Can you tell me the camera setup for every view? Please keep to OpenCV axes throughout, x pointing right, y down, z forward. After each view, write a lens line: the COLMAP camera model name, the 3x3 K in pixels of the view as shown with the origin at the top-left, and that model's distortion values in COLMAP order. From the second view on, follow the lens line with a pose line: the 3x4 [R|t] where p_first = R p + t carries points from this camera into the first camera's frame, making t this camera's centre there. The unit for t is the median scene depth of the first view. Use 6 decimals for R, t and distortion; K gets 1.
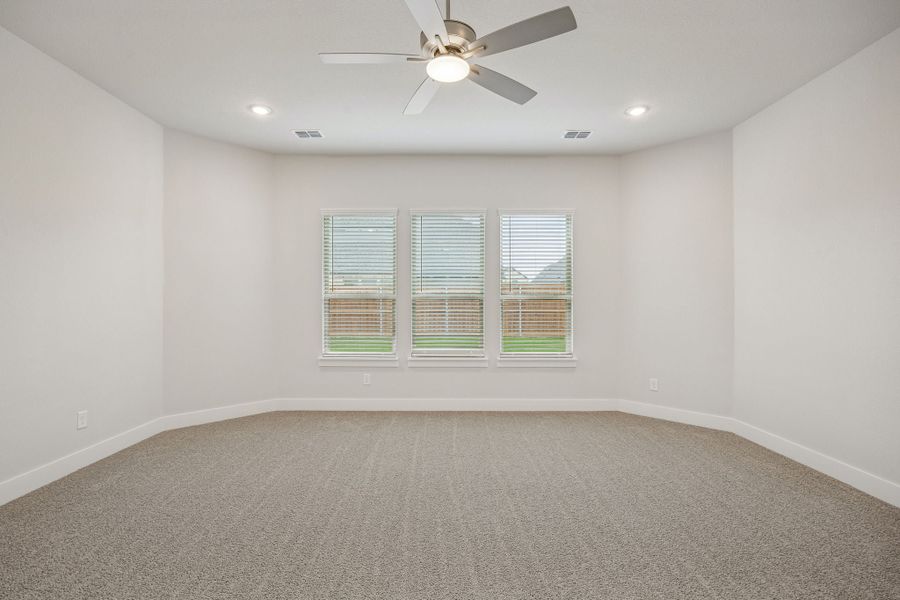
lens RADIAL K [[454.8, 0, 450.3], [0, 454.8, 302.6], [0, 0, 1]] dist [-0.007313, 0.002294]
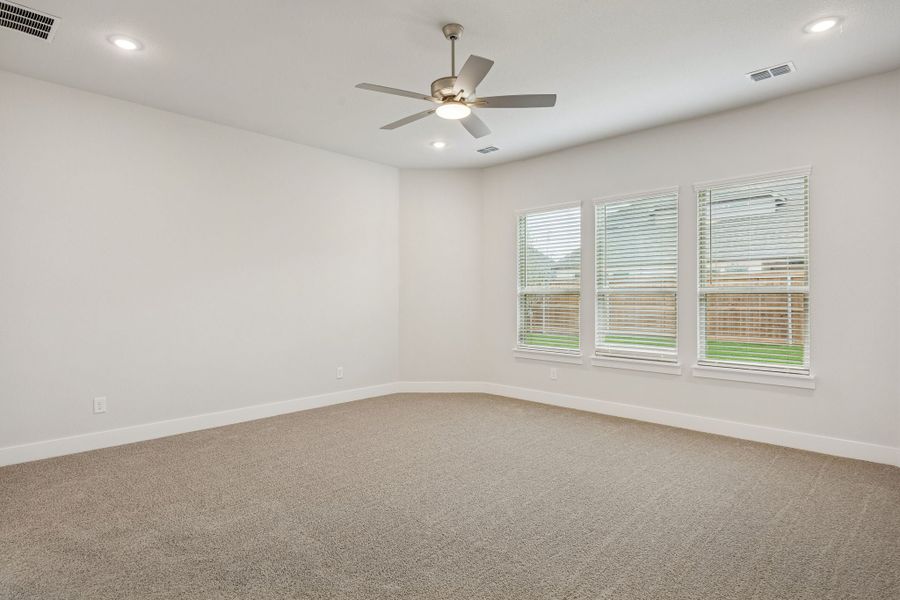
lens RADIAL K [[563.7, 0, 449.6], [0, 563.7, 296.4], [0, 0, 1]] dist [-0.026085, -0.000710]
pose [[0.661709, -0.002756, -0.749755, 0.583562], [0.000322, 0.999994, -0.003392, 0.000989], [0.749760, 0.002003, 0.661706, -0.000824]]
